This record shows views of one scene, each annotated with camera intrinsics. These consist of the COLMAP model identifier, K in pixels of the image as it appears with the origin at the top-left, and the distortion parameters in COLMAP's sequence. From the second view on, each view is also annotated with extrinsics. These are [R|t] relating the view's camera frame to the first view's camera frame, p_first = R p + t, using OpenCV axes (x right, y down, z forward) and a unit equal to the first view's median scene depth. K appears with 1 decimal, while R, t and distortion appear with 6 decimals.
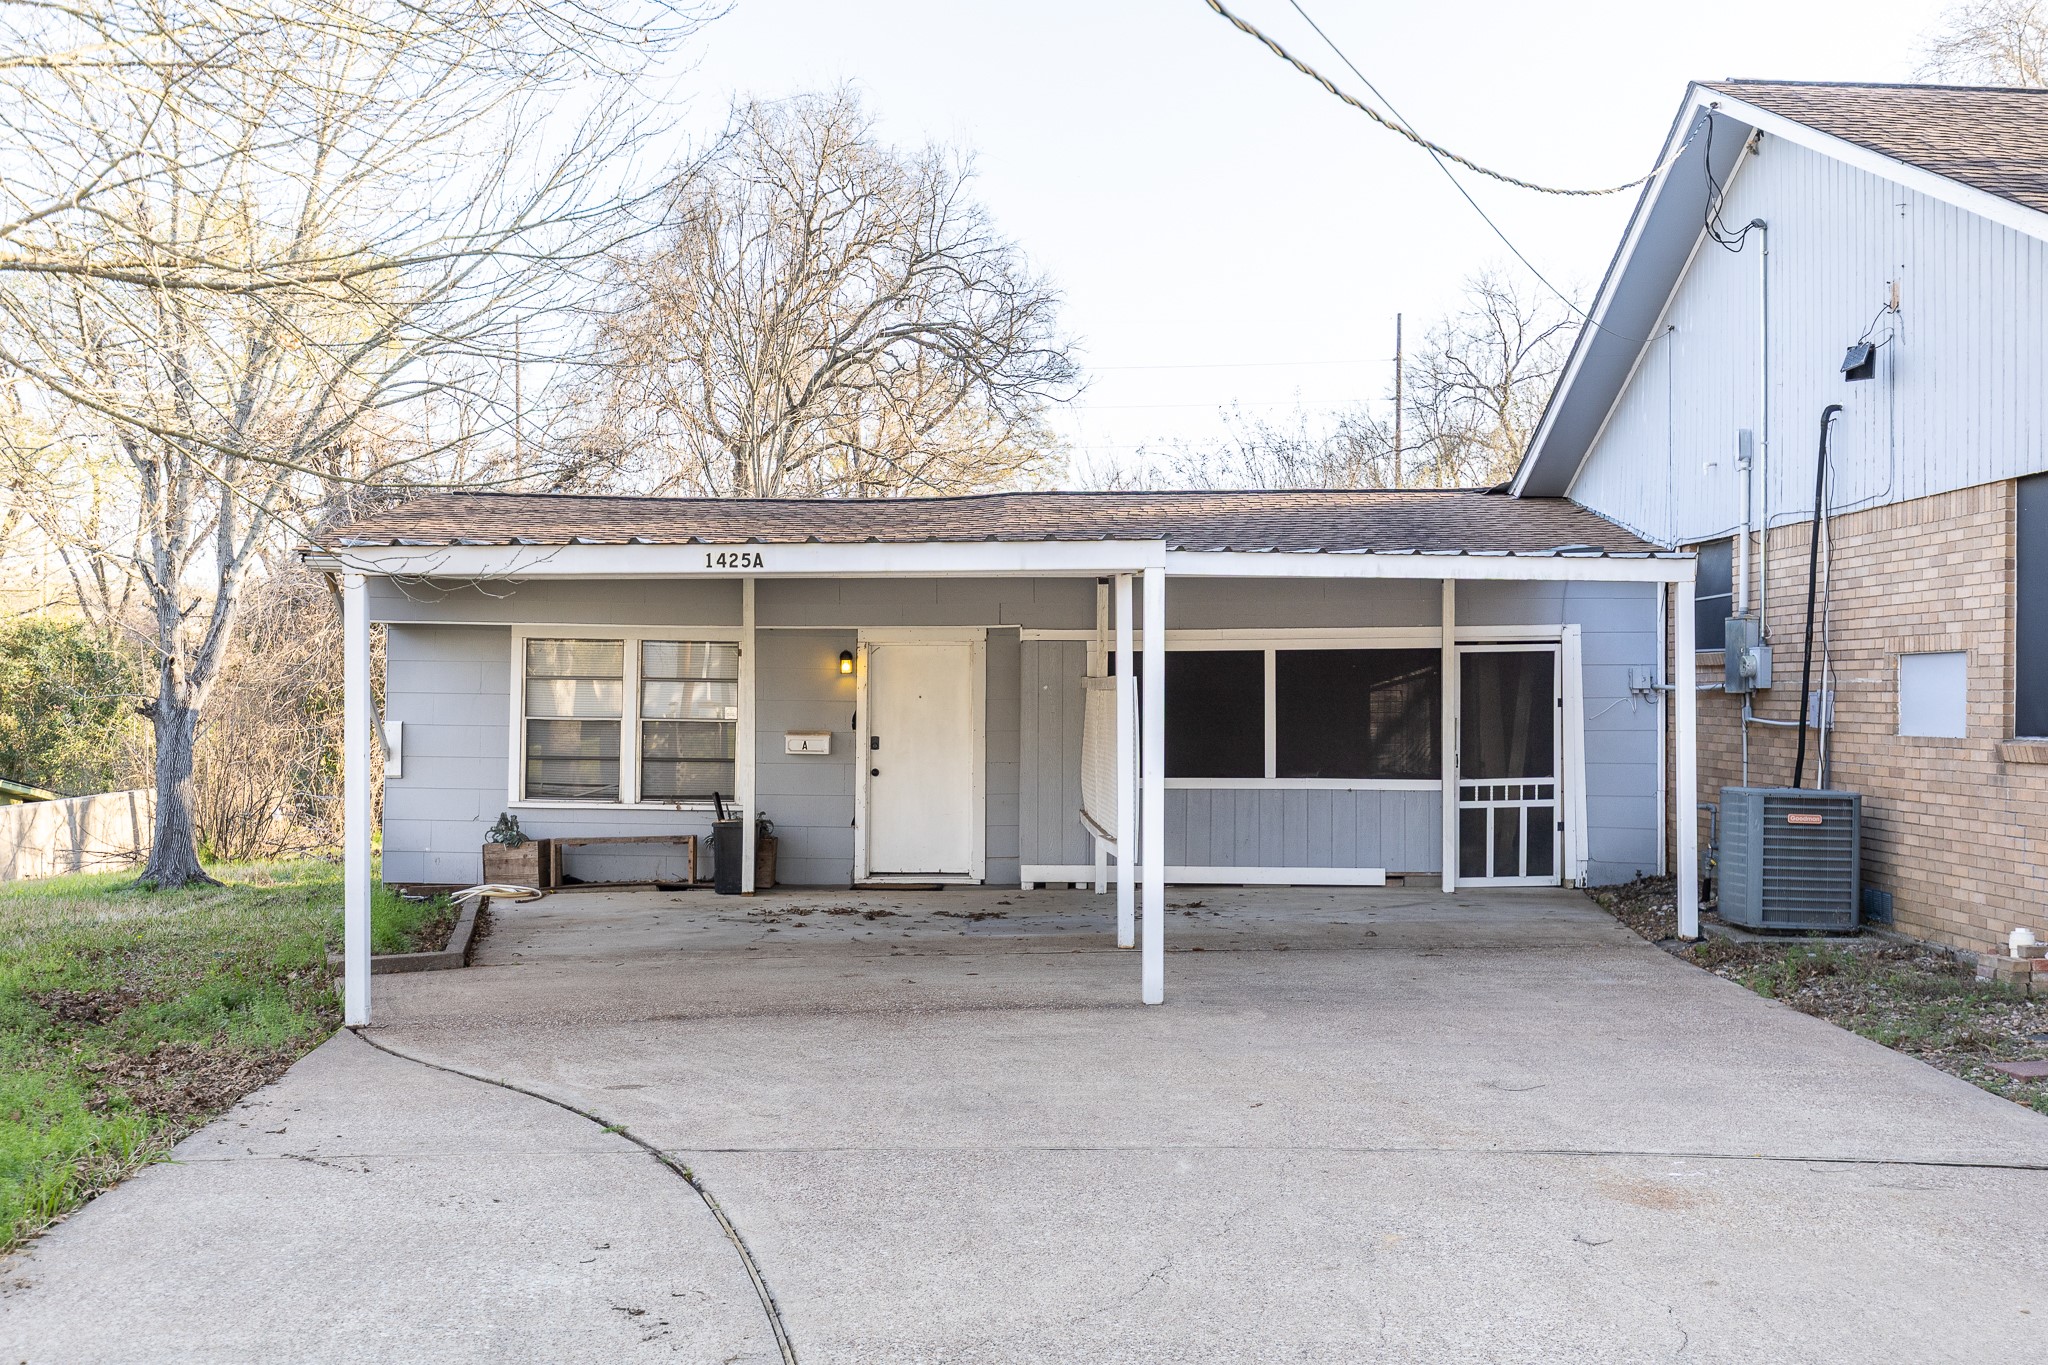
lens RADIAL K [[1962.8, 0, 1036.8], [0, 1962.8, 691.1], [0, 0, 1]] dist [0.005374, 0.000000]
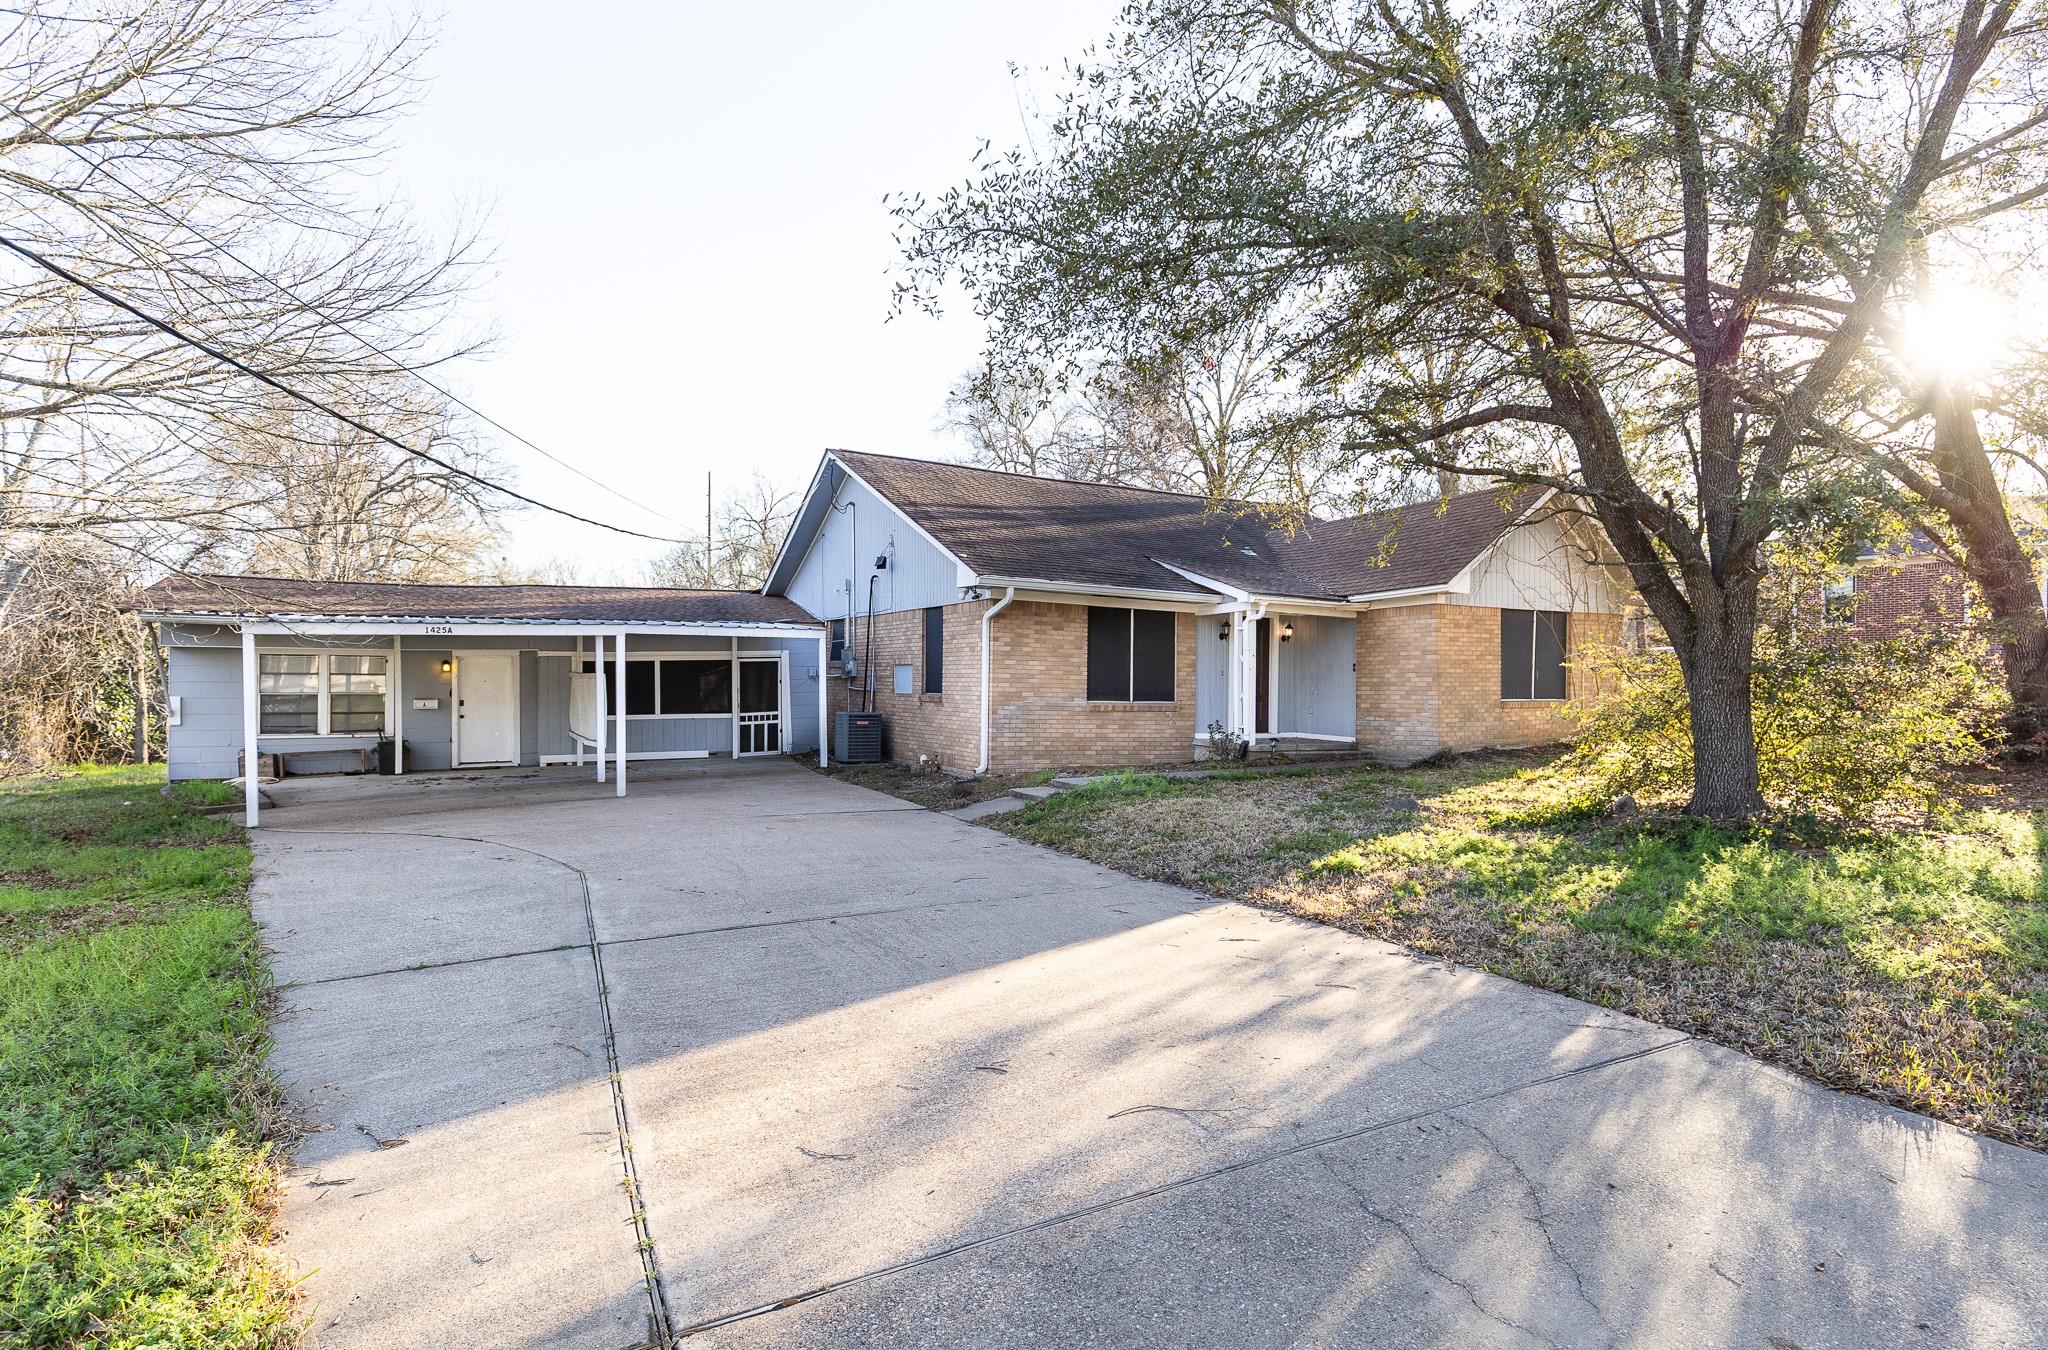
lens RADIAL K [[962.7, 0, 1043.0], [0, 962.7, 676.4], [0, 0, 1]] dist [0.001984, -0.000081]
pose [[0.870615, -0.005519, 0.491934, -0.050276], [0.003740, 0.999982, 0.004600, -0.005593], [-0.491951, -0.002165, 0.870620, -0.254350]]
